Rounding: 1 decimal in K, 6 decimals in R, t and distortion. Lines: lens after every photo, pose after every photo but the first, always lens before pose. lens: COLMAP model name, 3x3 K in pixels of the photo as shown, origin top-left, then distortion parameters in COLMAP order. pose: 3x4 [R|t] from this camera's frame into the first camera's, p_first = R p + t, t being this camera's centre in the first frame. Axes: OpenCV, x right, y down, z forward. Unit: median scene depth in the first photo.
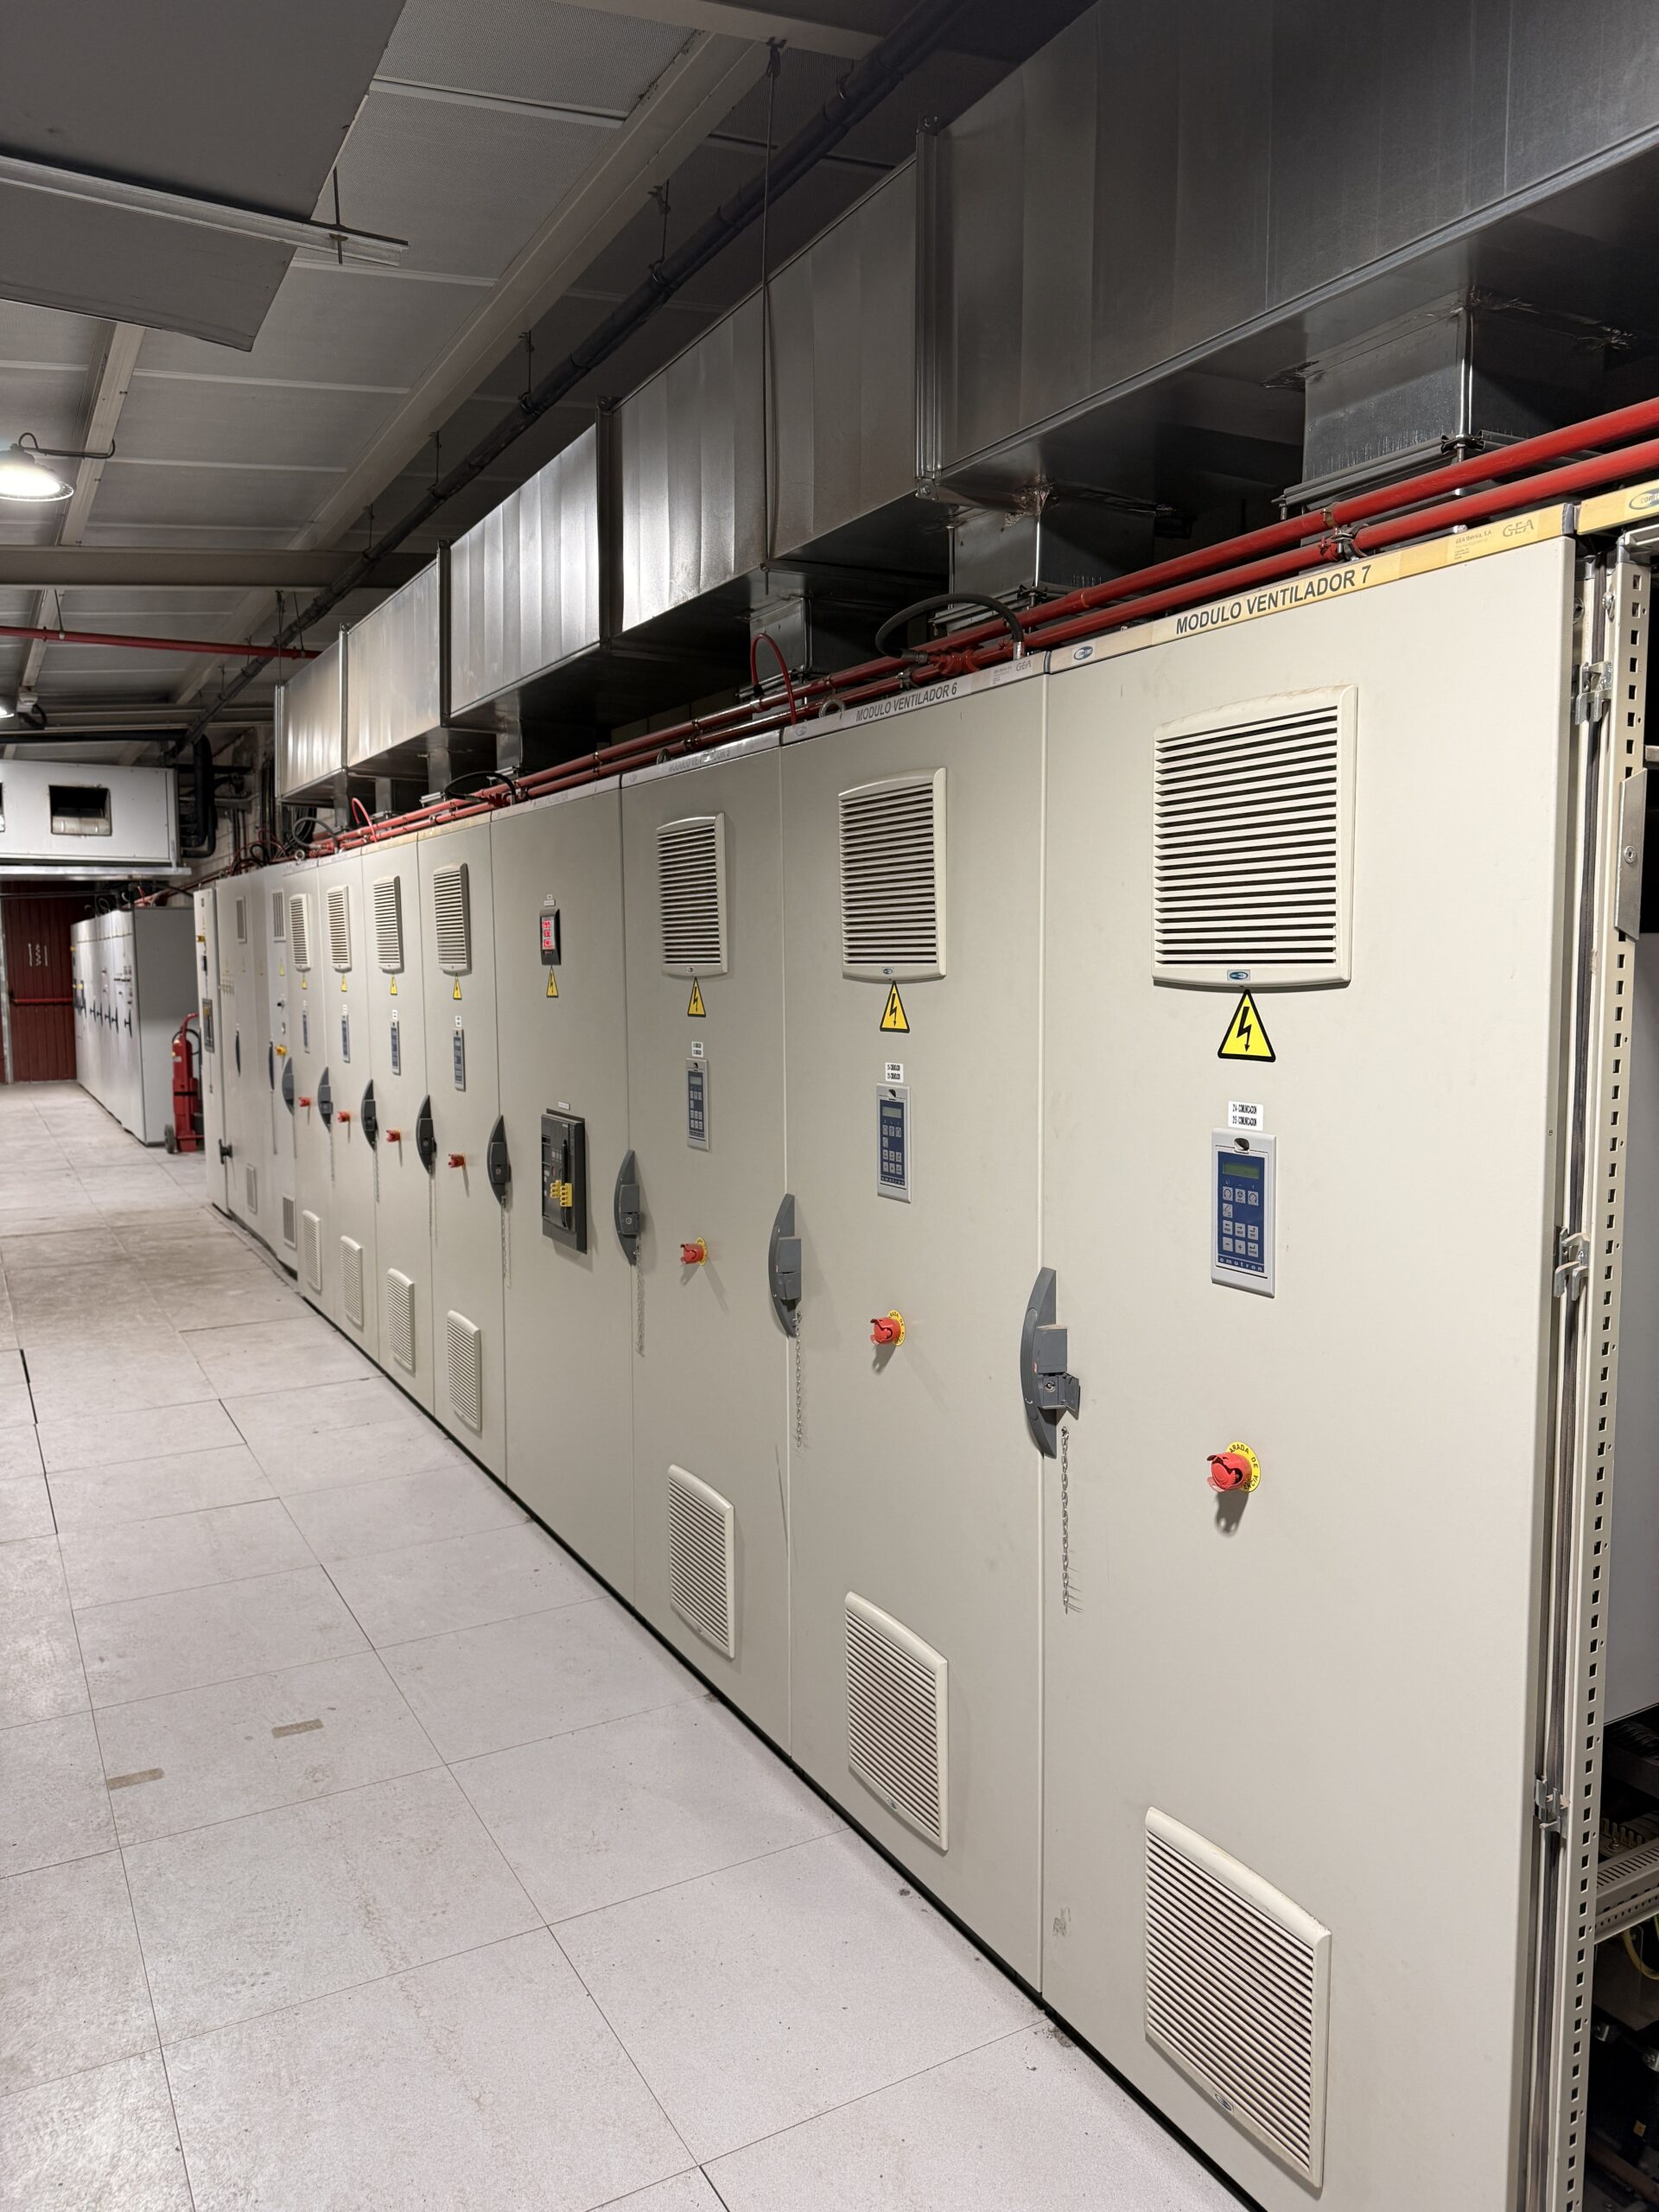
lens RADIAL K [[1583.2, 0, 829.5], [0, 1583.2, 1106.0], [0, 0, 1]] dist [0.037036, -0.040659]
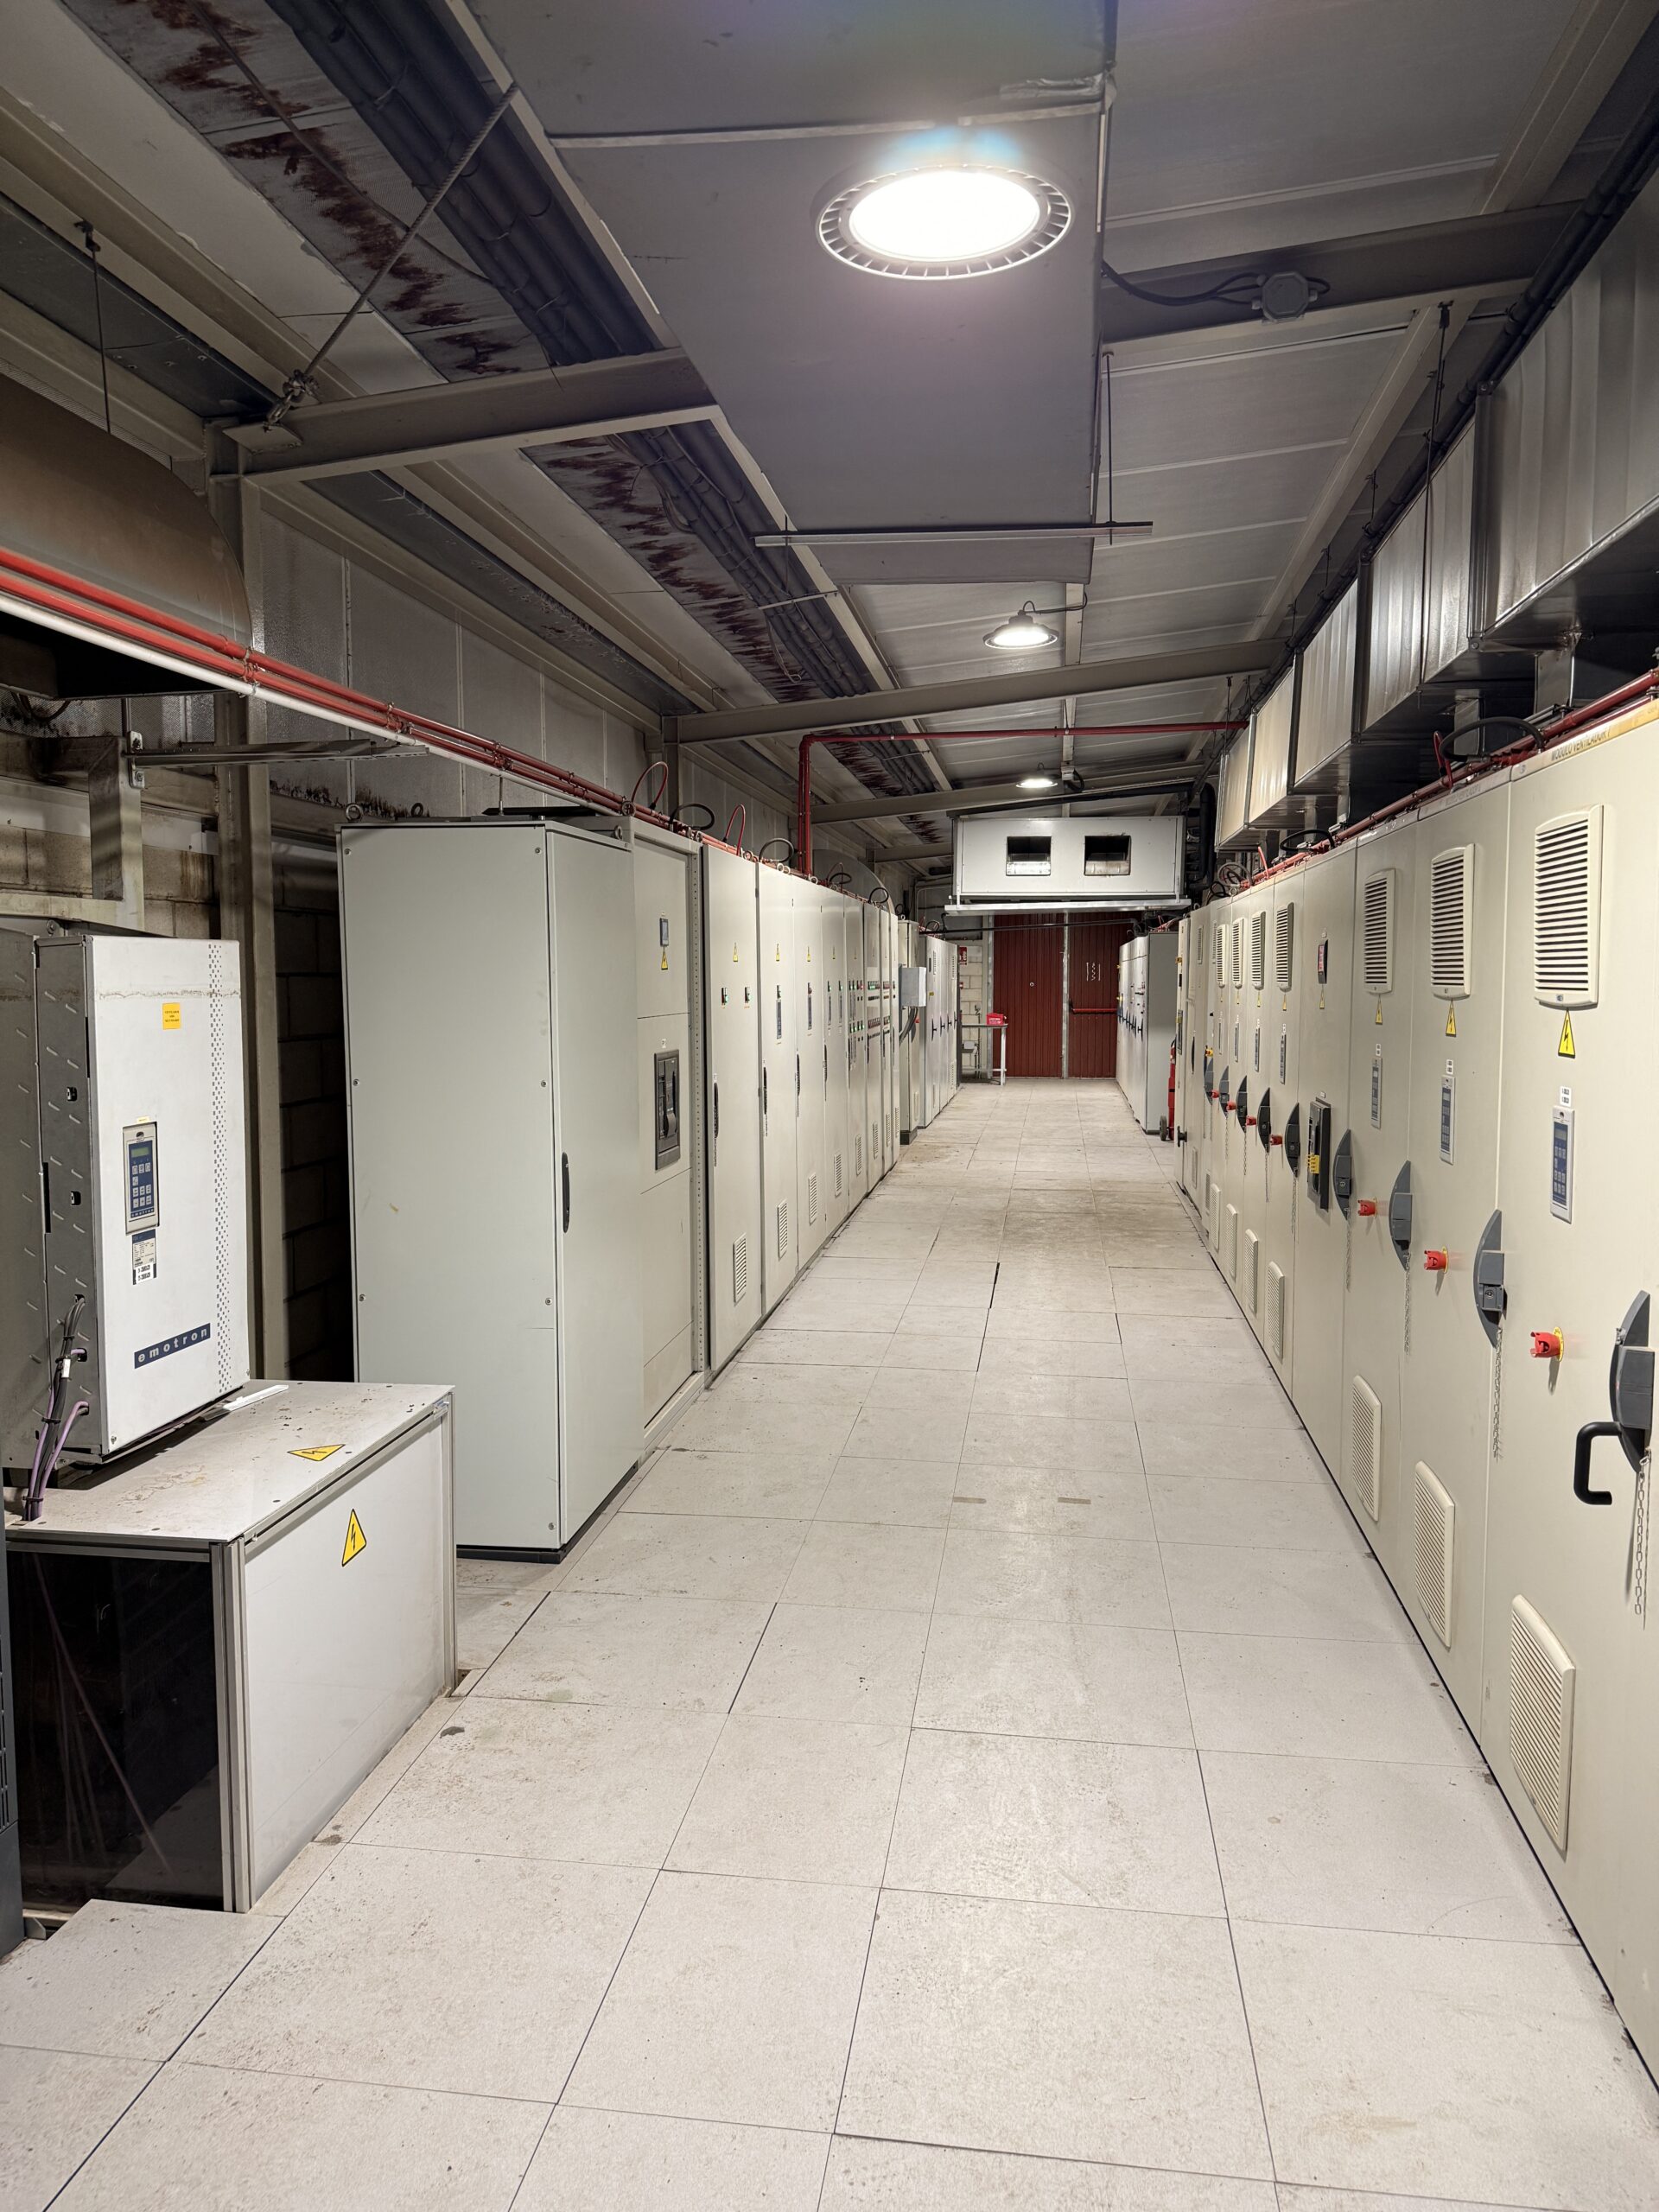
lens RADIAL K [[1583.2, 0, 829.5], [0, 1583.2, 1106.0], [0, 0, 1]] dist [0.037036, -0.040659]
pose [[0.795274, 0.058778, -0.603394, 0.234438], [-0.065014, 0.997818, 0.011511, 0.016091], [0.602754, 0.030075, 0.797360, -0.212430]]
